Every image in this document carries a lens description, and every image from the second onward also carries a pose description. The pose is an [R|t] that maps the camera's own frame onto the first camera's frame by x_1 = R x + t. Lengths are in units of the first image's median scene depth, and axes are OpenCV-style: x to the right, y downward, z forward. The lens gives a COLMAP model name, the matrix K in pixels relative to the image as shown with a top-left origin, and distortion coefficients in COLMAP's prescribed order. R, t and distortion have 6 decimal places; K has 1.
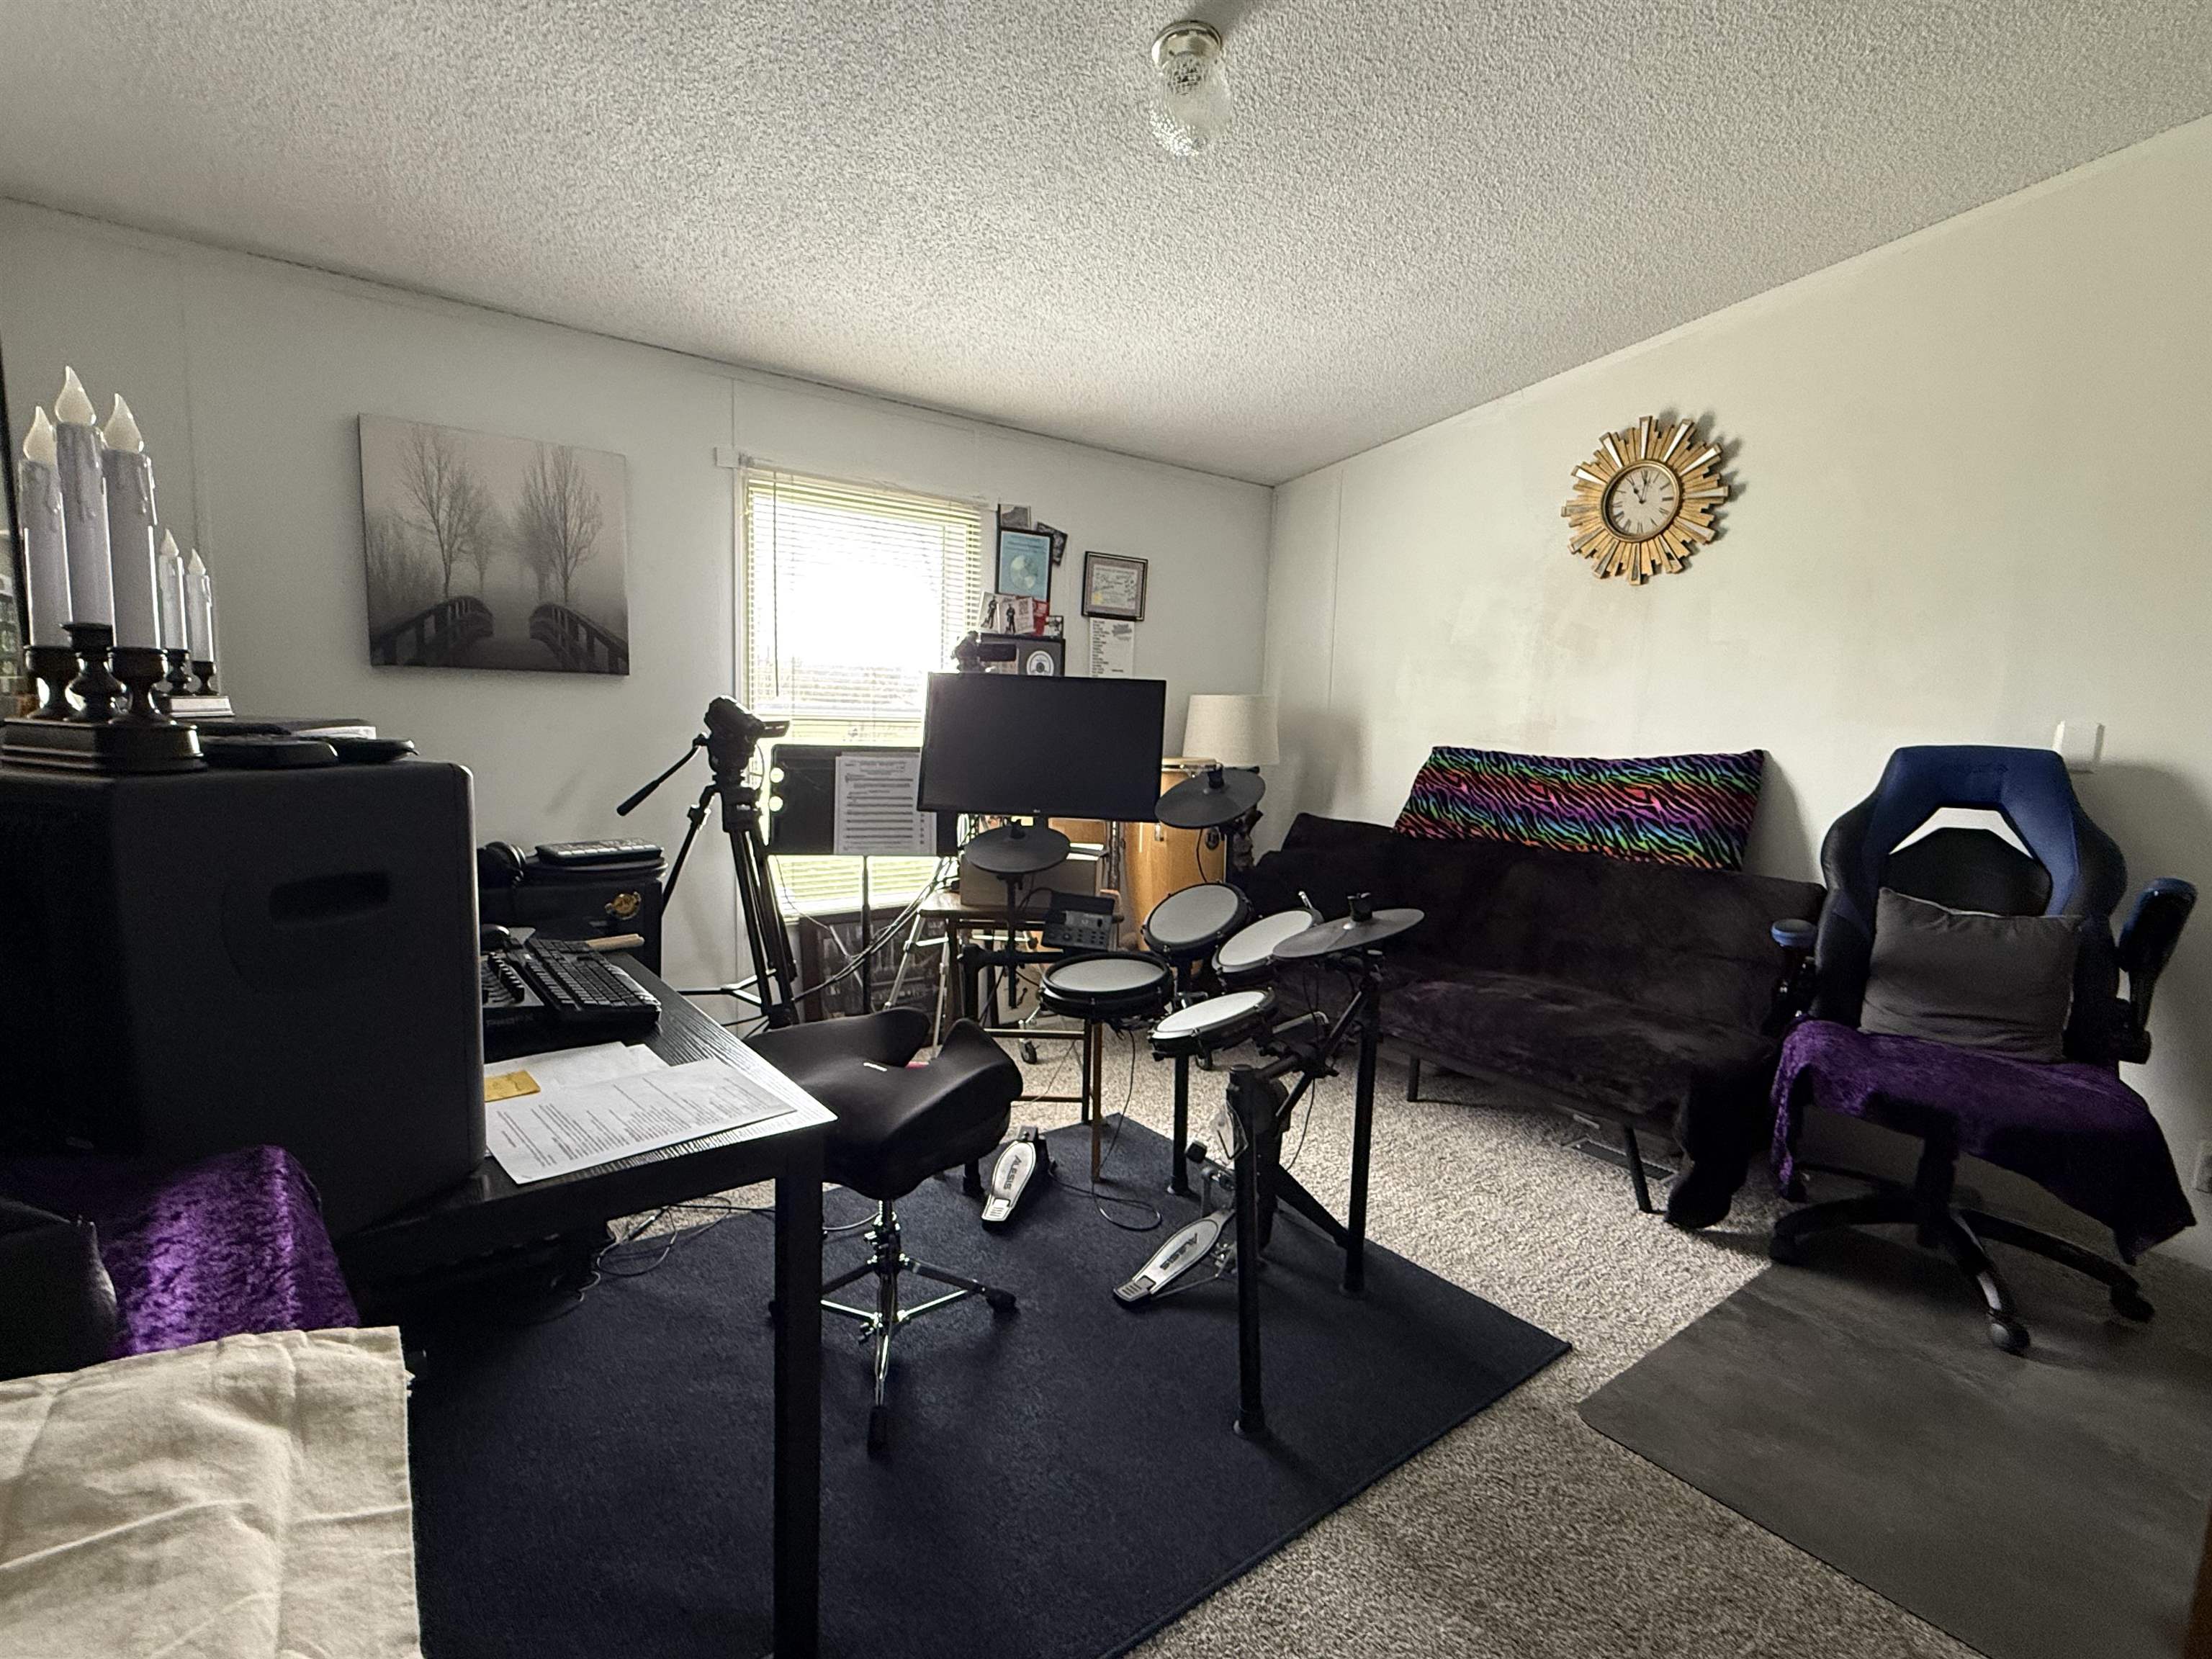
lens RADIAL K [[1045.1, 0, 1109.8], [0, 1045.1, 823.6], [0, 0, 1]] dist [0.015139, 0.000432]
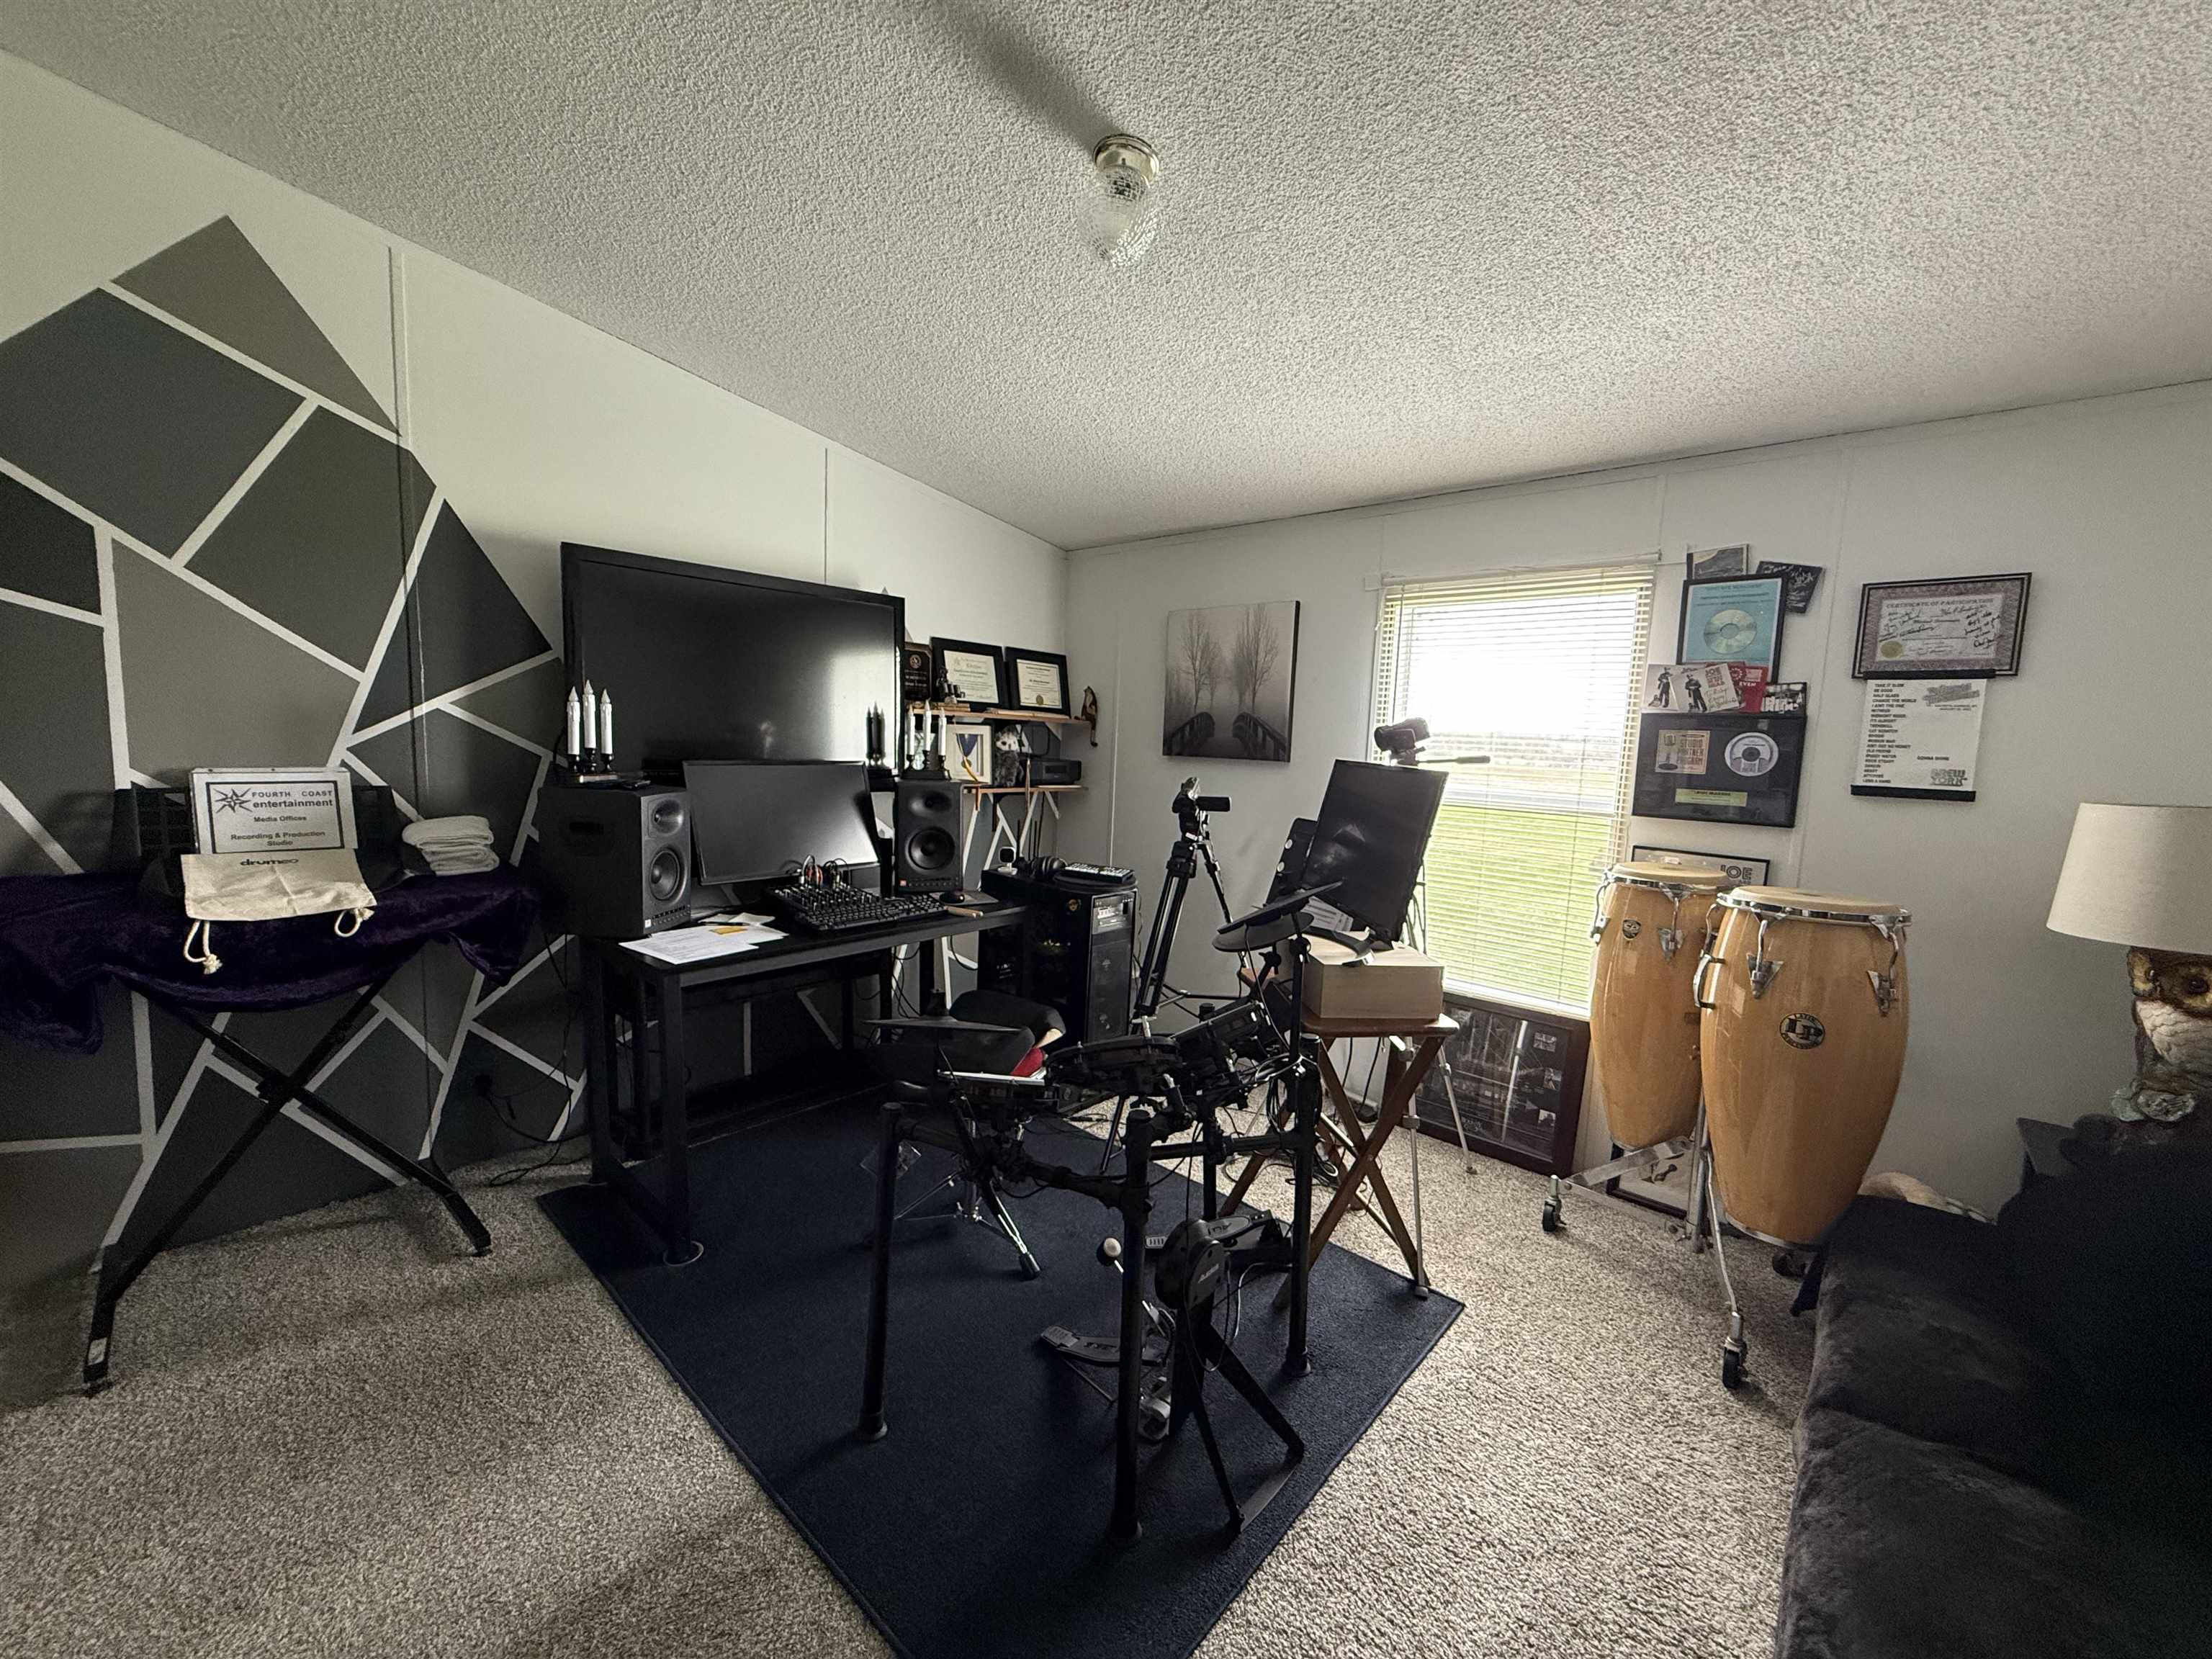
lens RADIAL K [[878.9, 0, 1109.6], [0, 878.9, 832.5], [0, 0, 1]] dist [-0.001552, 0.000063]
pose [[0.179447, 0.075619, -0.980857, 0.500029], [-0.150386, 0.987431, 0.048613, -0.059593], [0.972205, 0.138784, 0.188564, 0.474989]]
